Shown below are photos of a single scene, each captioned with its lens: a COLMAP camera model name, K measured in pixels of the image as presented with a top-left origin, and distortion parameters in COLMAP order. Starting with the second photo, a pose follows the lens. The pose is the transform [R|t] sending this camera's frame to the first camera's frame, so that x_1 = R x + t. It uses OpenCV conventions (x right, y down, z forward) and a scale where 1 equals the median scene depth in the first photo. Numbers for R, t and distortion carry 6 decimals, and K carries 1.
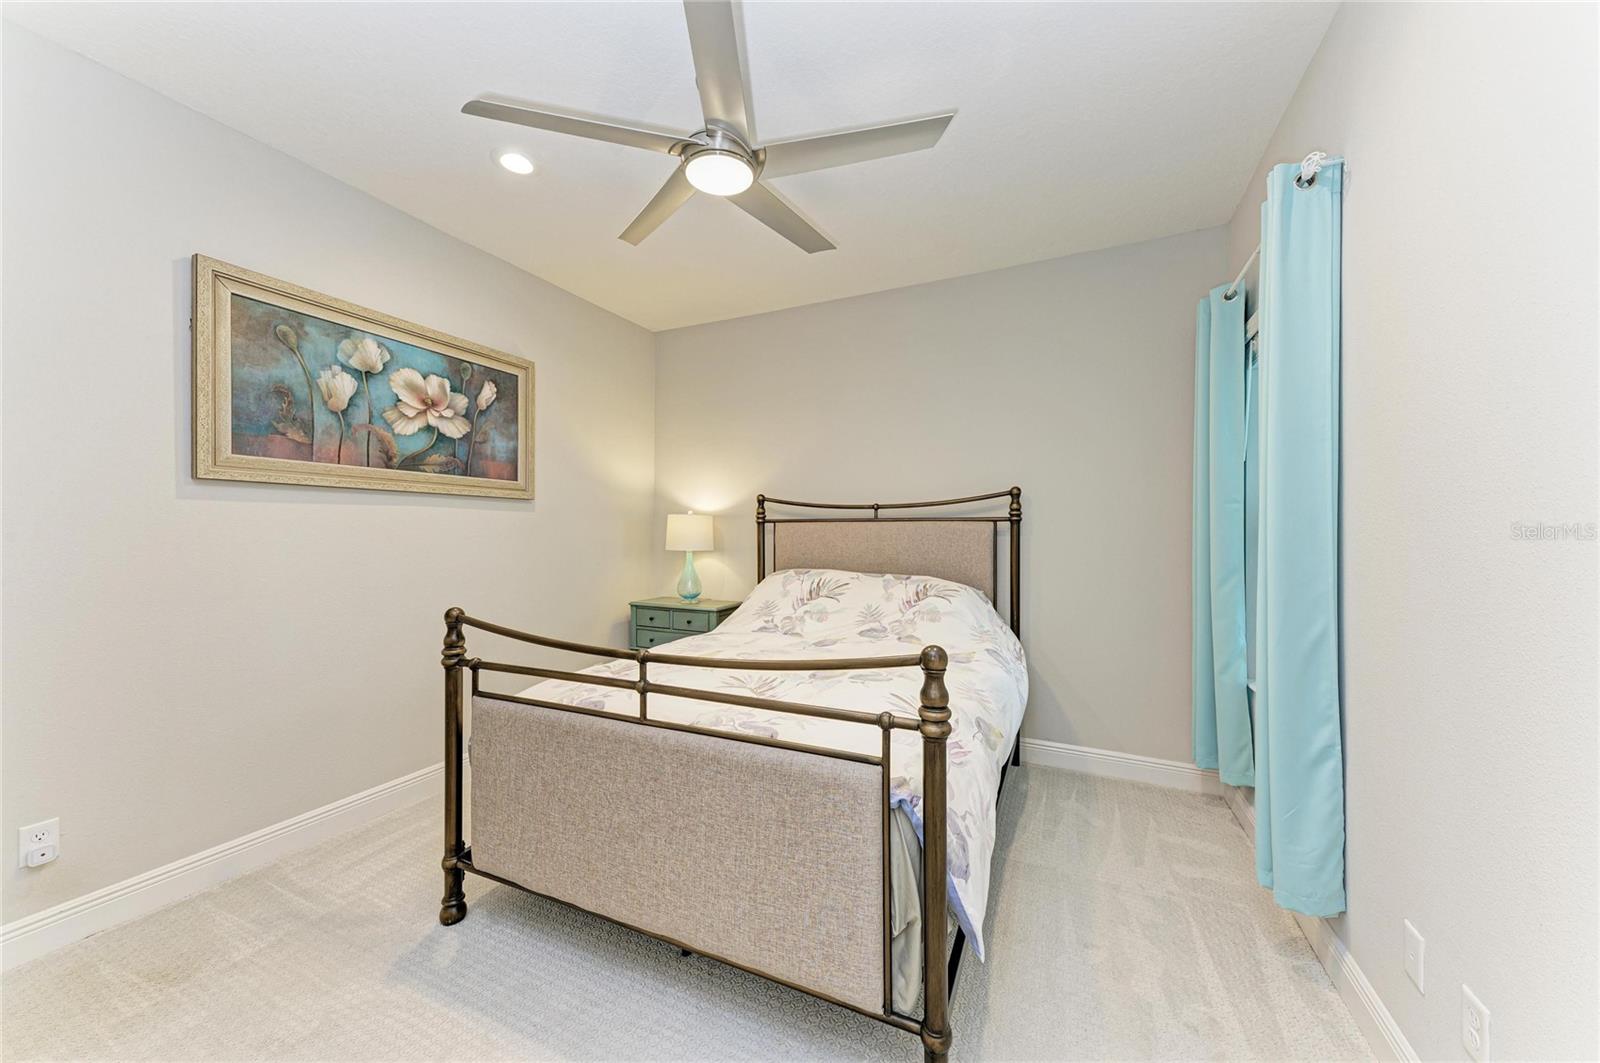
lens RADIAL K [[568.5, 0, 802.4], [0, 568.5, 532.4], [0, 0, 1]] dist [-0.006089, -0.000075]
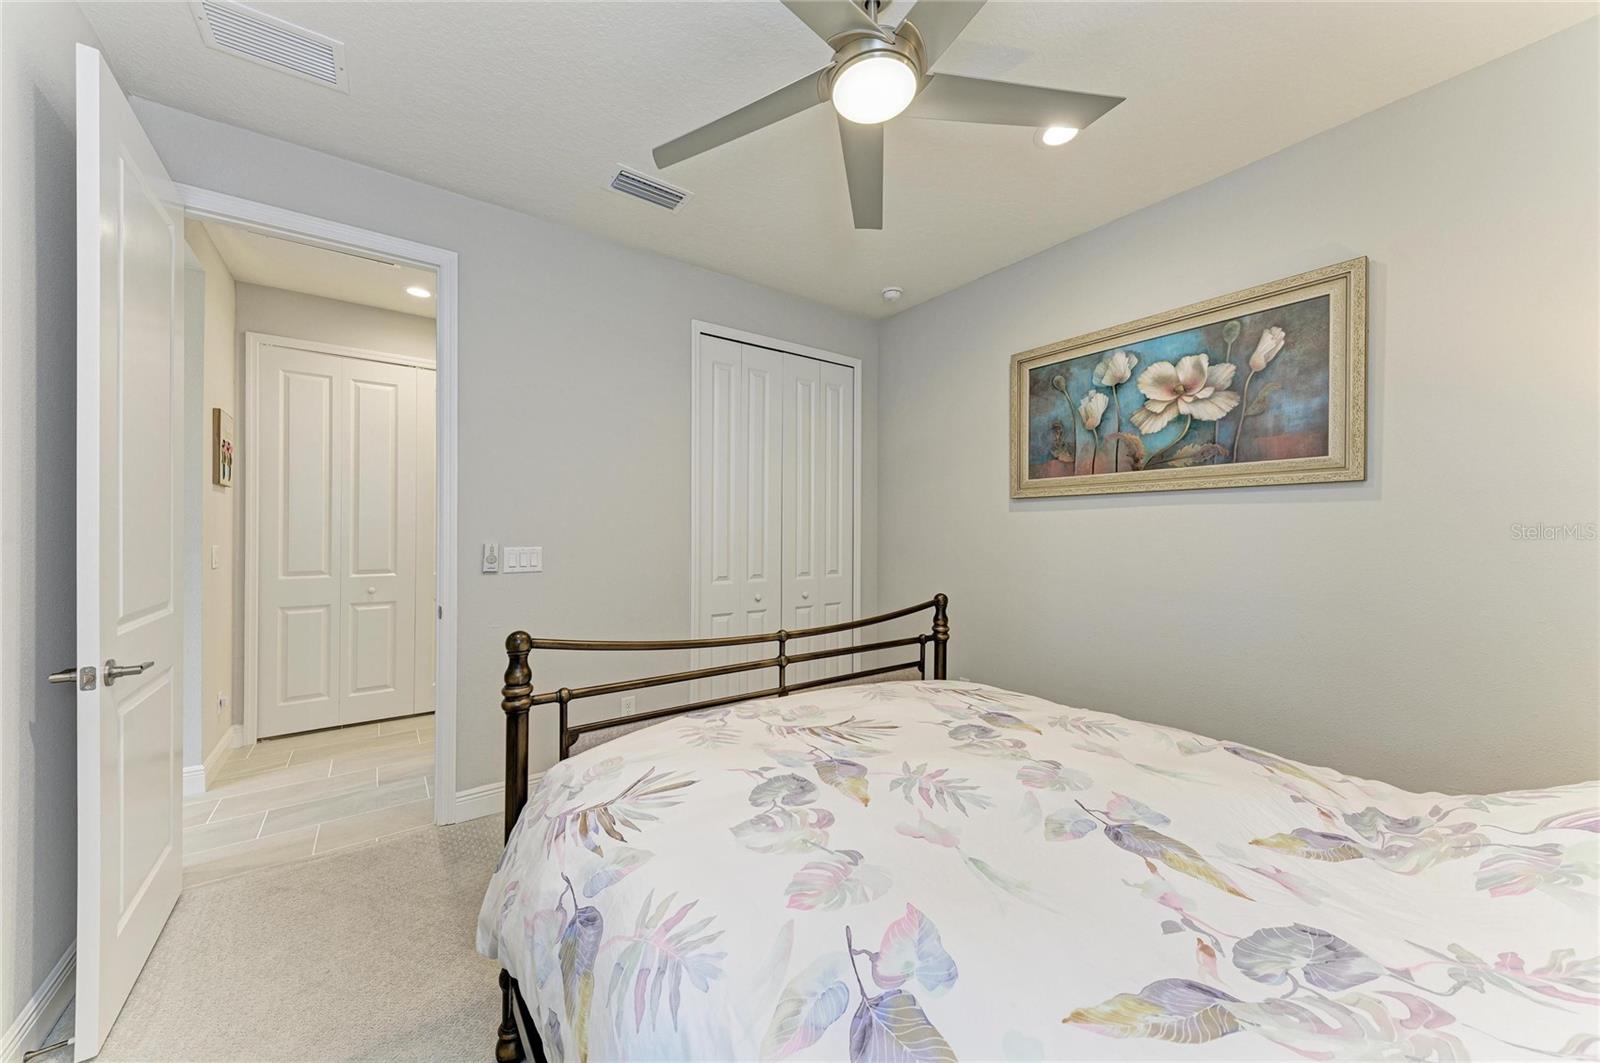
lens RADIAL K [[568.5, 0, 803.3], [0, 568.5, 529.8], [0, 0, 1]] dist [-0.006089, -0.000075]
pose [[-0.488059, -0.006919, -0.872783, 0.442693], [-0.002120, 0.999975, -0.006742, 0.001661], [0.872808, -0.001440, -0.488061, 0.959753]]
